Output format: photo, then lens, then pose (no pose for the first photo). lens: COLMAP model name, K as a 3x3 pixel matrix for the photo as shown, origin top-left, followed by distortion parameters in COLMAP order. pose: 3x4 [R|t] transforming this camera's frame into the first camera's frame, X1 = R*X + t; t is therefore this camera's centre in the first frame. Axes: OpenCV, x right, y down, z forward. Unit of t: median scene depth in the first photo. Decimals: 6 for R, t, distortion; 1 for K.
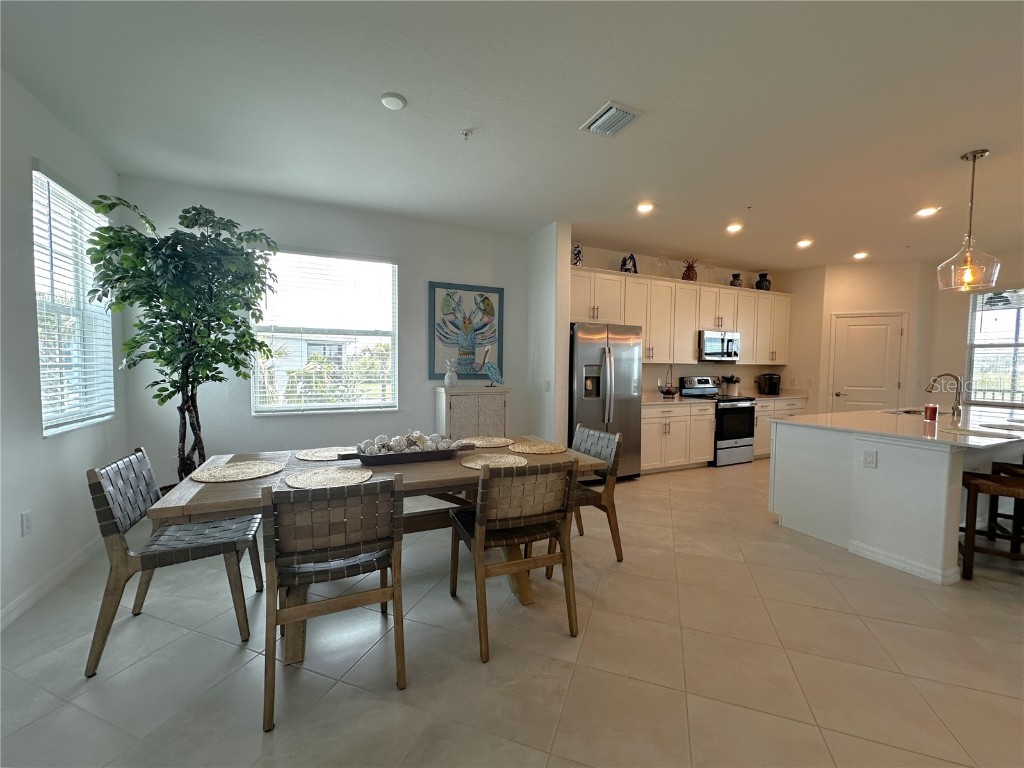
lens RADIAL K [[407.1, 0, 508.3], [0, 407.1, 382.3], [0, 0, 1]] dist [-0.001201, -0.000310]
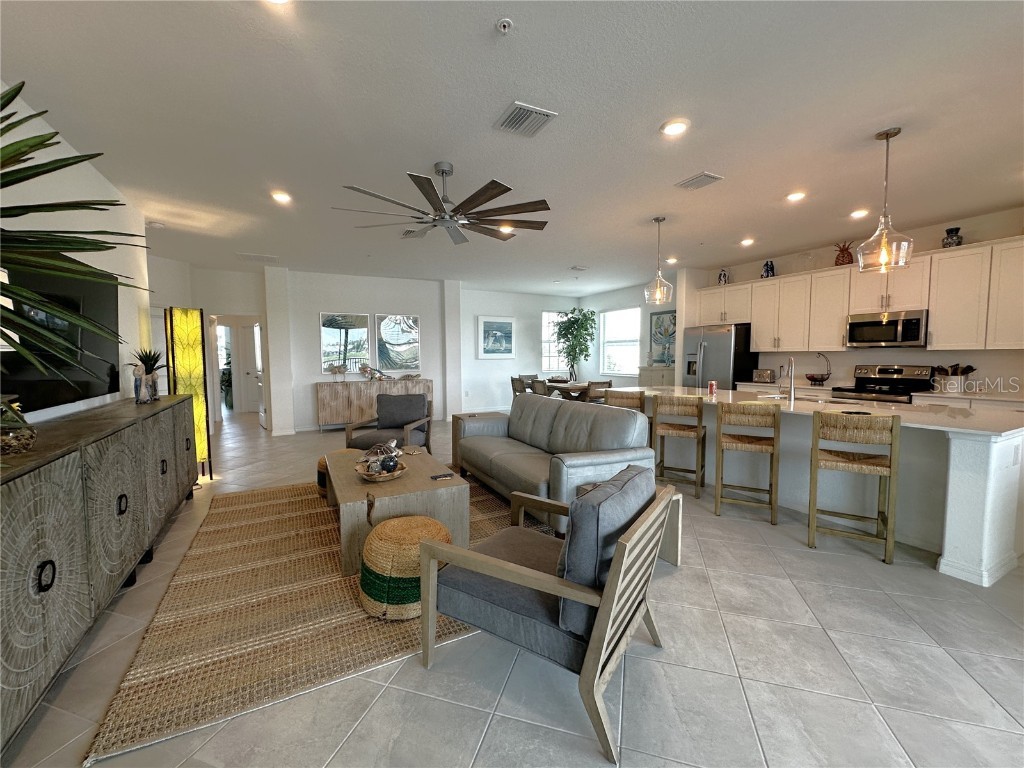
lens RADIAL K [[415.6, 0, 511.2], [0, 415.6, 382.6], [0, 0, 1]] dist [-0.001484, 0.000246]
pose [[0.050404, 0.055525, -0.997184, 1.755413], [-0.040276, 0.997754, 0.053521, 0.009704], [0.997916, 0.037465, 0.052527, 0.224759]]
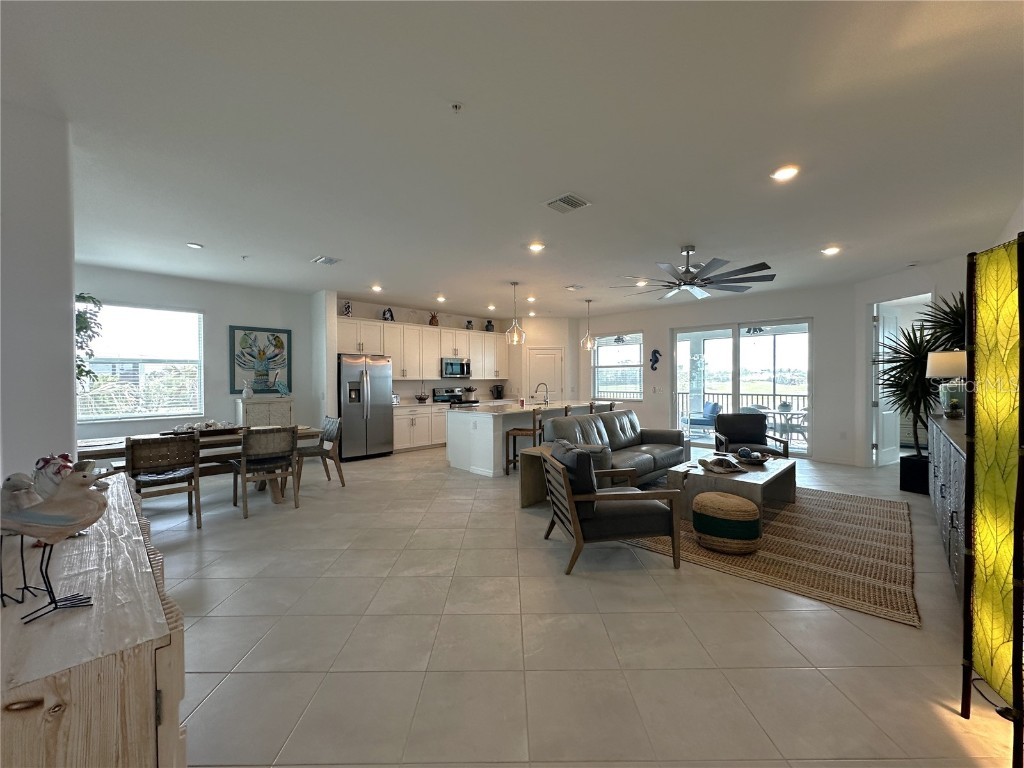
lens RADIAL K [[407.1, 0, 508.3], [0, 407.1, 382.3], [0, 0, 1]] dist [-0.001201, -0.000310]
pose [[0.936456, -0.018391, 0.350304, 0.211418], [0.032079, 0.998930, -0.033312, 0.029551], [-0.349316, 0.042433, 0.936044, -0.649735]]
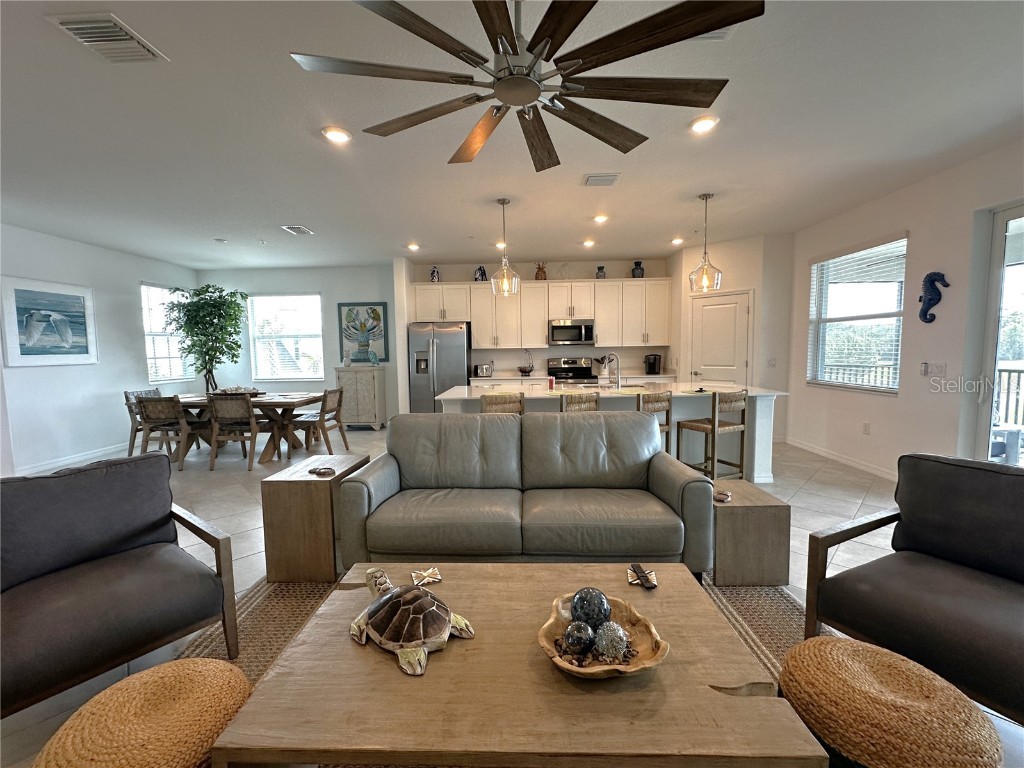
lens RADIAL K [[415.6, 0, 511.2], [0, 415.6, 382.6], [0, 0, 1]] dist [-0.001484, 0.000246]
pose [[0.896122, 0.011806, -0.443651, 1.158597], [0.004549, 0.999349, 0.035783, 0.017762], [0.443784, -0.034084, 0.895485, -0.205701]]
